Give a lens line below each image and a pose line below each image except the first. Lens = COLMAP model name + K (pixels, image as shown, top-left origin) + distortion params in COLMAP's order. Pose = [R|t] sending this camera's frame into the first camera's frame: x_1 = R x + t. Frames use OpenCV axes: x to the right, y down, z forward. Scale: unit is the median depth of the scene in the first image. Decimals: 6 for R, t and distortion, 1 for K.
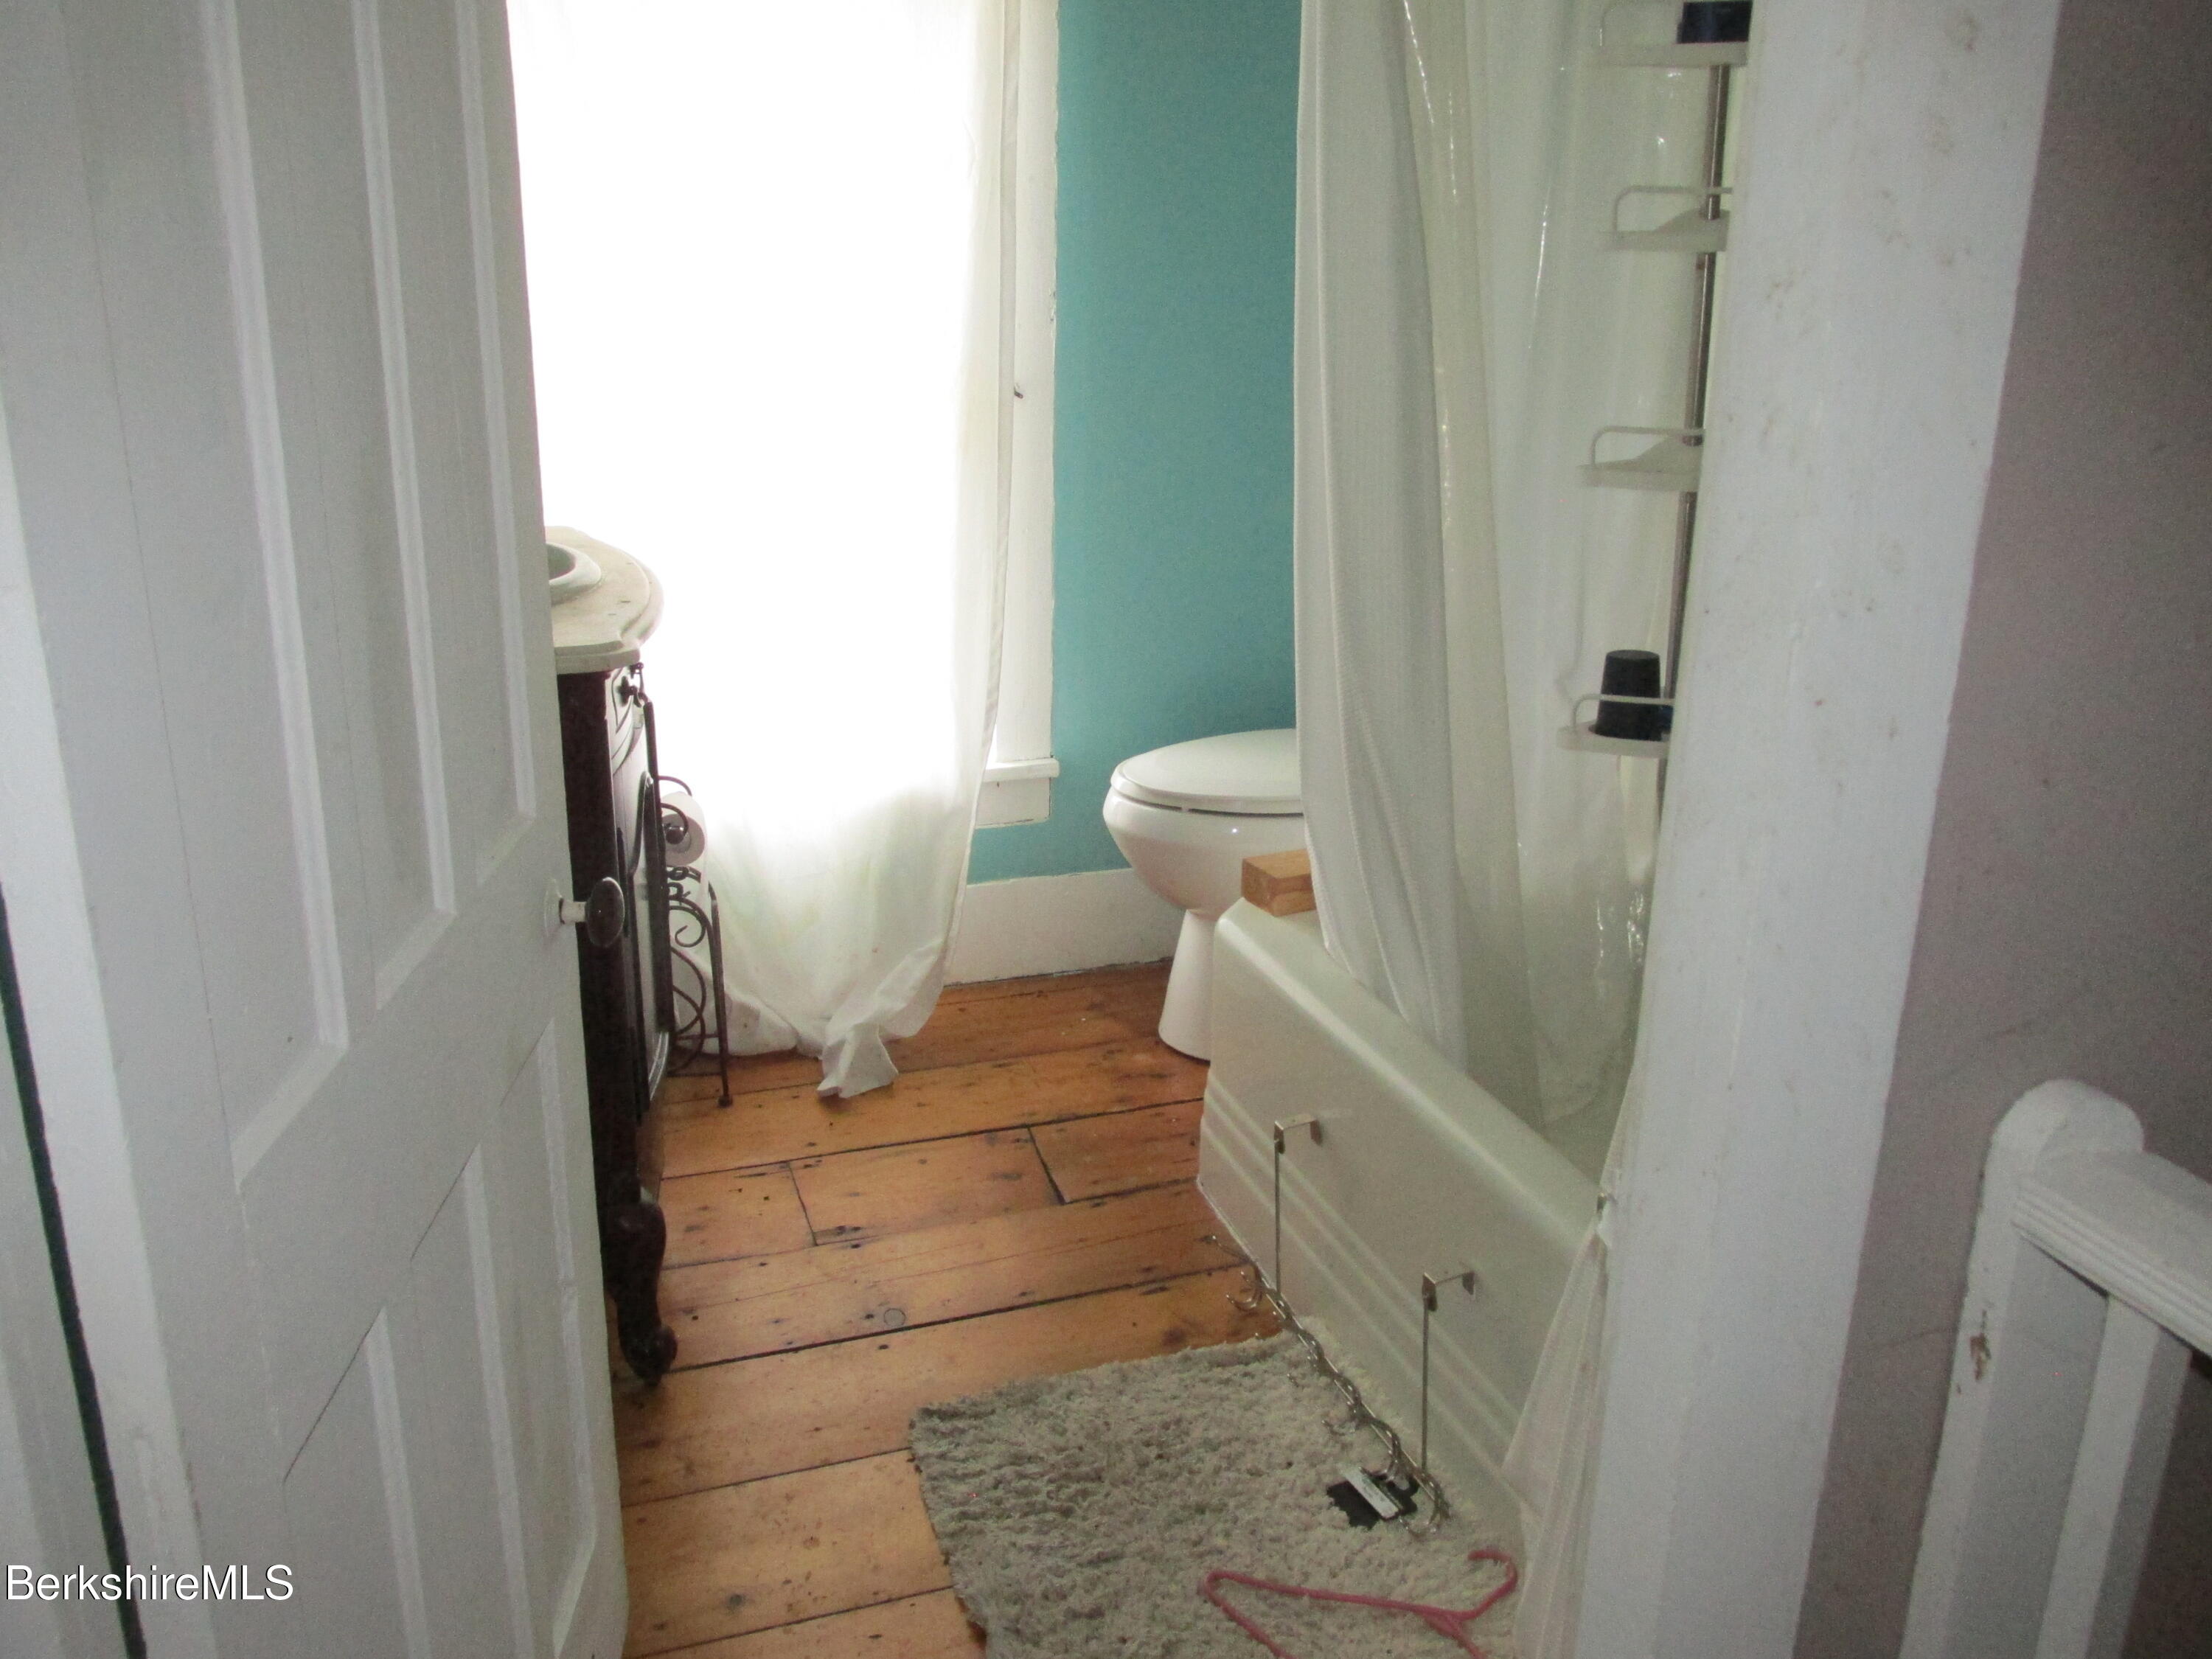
lens RADIAL K [[1840.4, 0, 1106.0], [0, 1840.4, 829.5], [0, 0, 1]] dist [-0.031756, 0.003929]
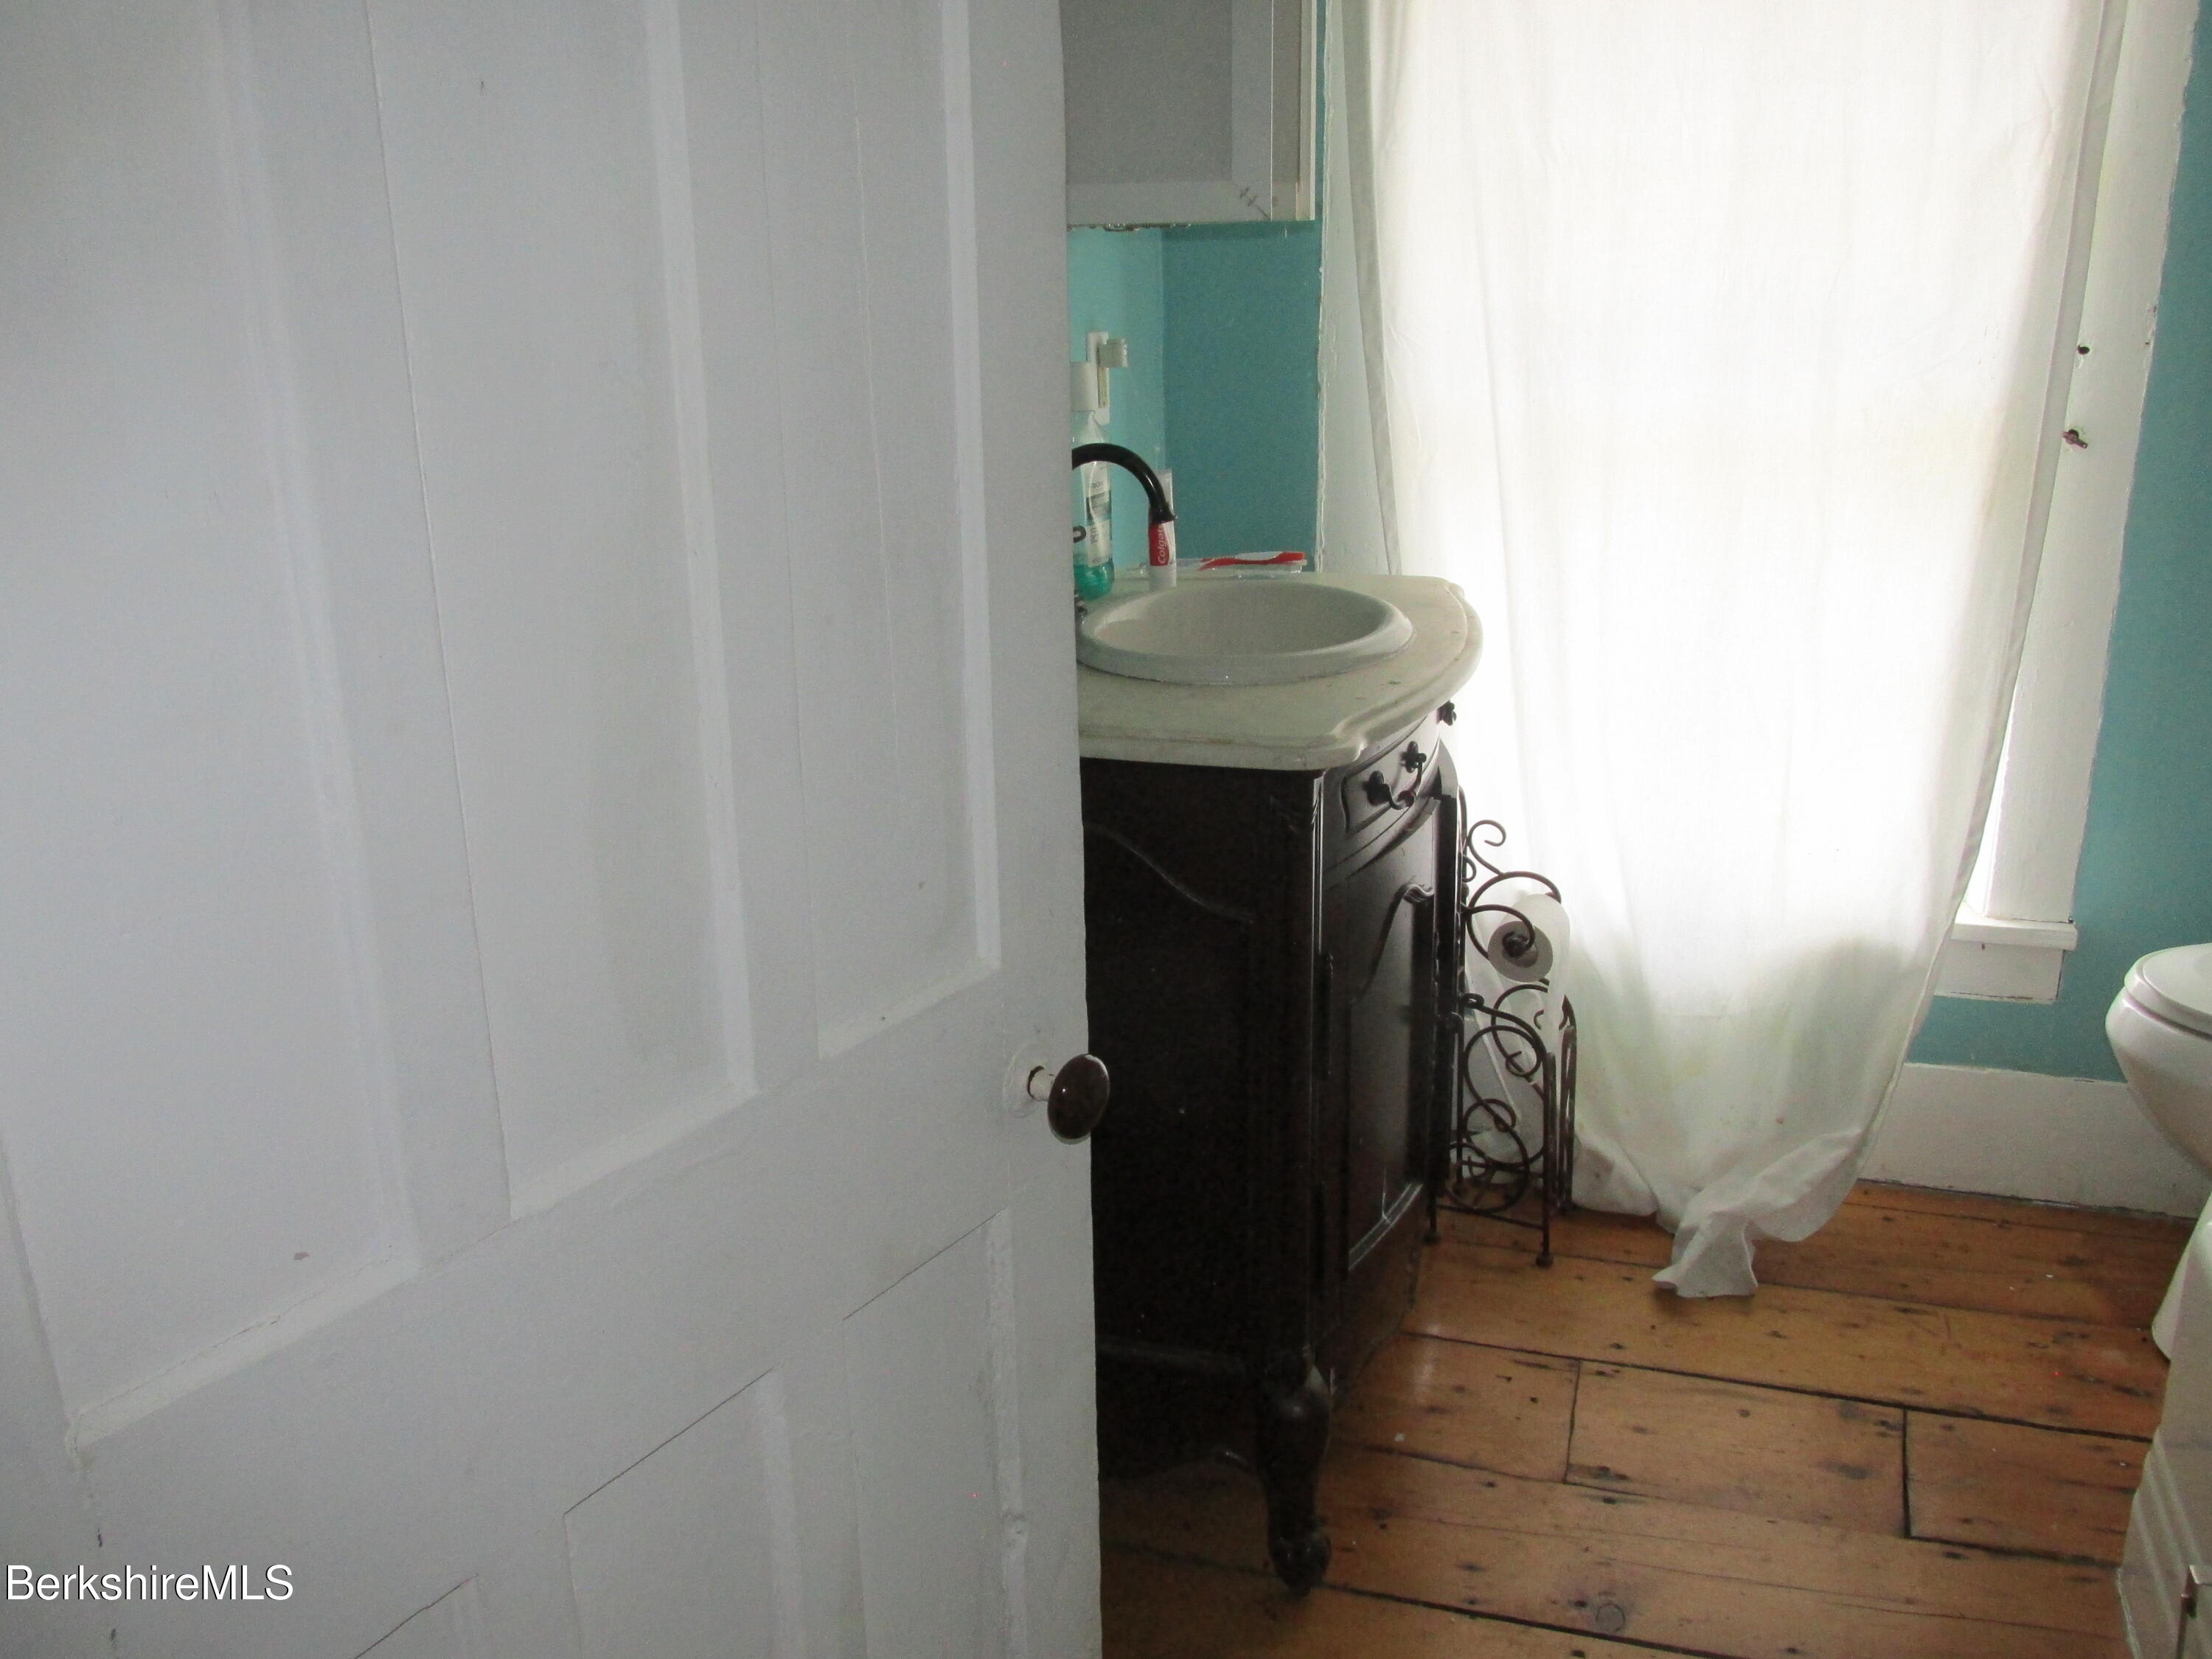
lens RADIAL K [[1840.4, 0, 1106.0], [0, 1840.4, 829.5], [0, 0, 1]] dist [-0.031756, 0.003929]
pose [[0.801874, 0.152743, -0.577640, 0.087343], [-0.157266, 0.986638, 0.042578, -0.051452], [0.576425, 0.056701, 0.815180, 0.177637]]
